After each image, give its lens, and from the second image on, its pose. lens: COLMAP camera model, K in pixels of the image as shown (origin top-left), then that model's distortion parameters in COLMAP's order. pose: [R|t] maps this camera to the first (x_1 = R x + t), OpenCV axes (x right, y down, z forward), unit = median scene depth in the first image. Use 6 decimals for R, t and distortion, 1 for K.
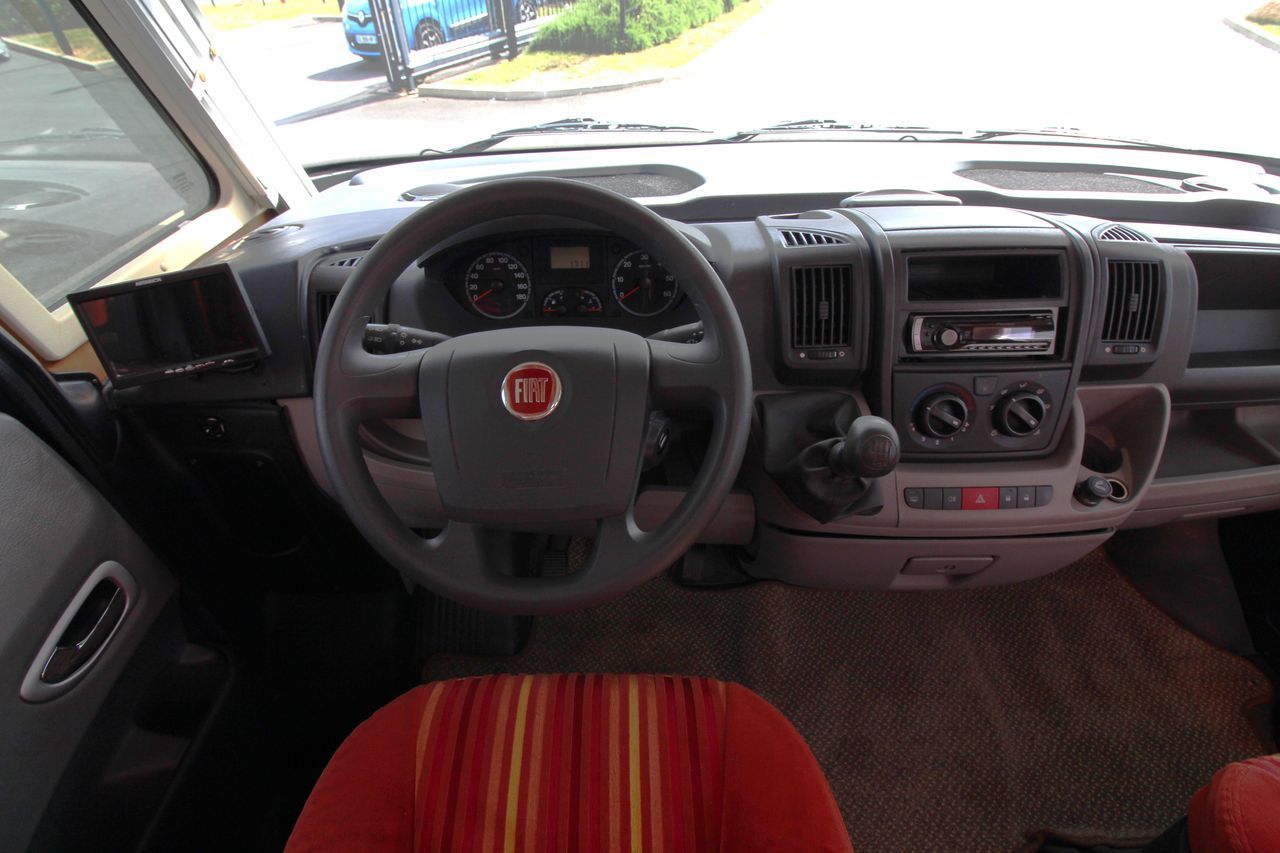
lens RADIAL K [[596.3, 0, 639.3], [0, 596.3, 429.3], [0, 0, 1]] dist [-0.021639, -0.001444]
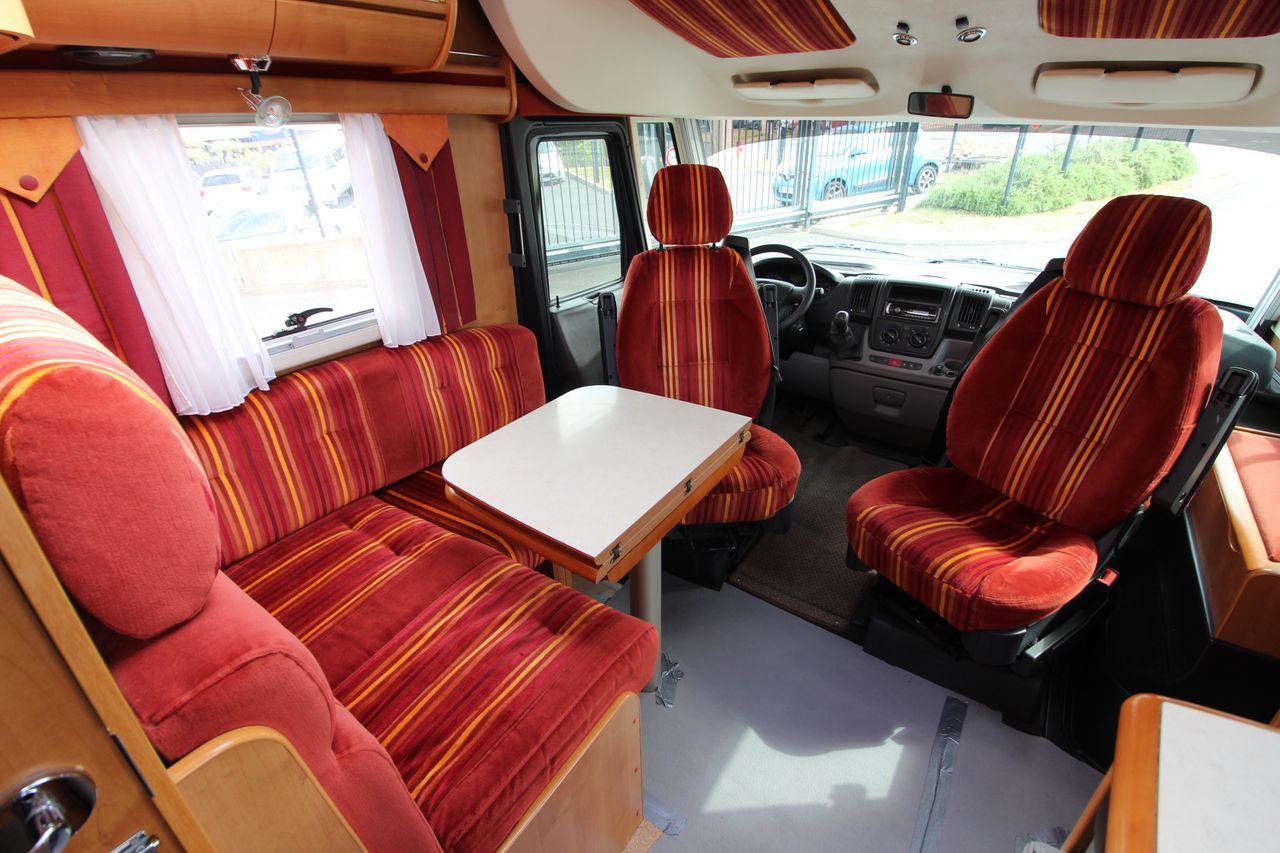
lens RADIAL K [[552.9, 0, 641.5], [0, 552.9, 425.2], [0, 0, 1]] dist [-0.003046, -0.000418]
pose [[0.815578, 0.275393, -0.508911, 0.062294], [-0.362634, 0.928607, -0.078646, 0.066066], [0.450920, 0.248690, 0.857219, -0.115247]]
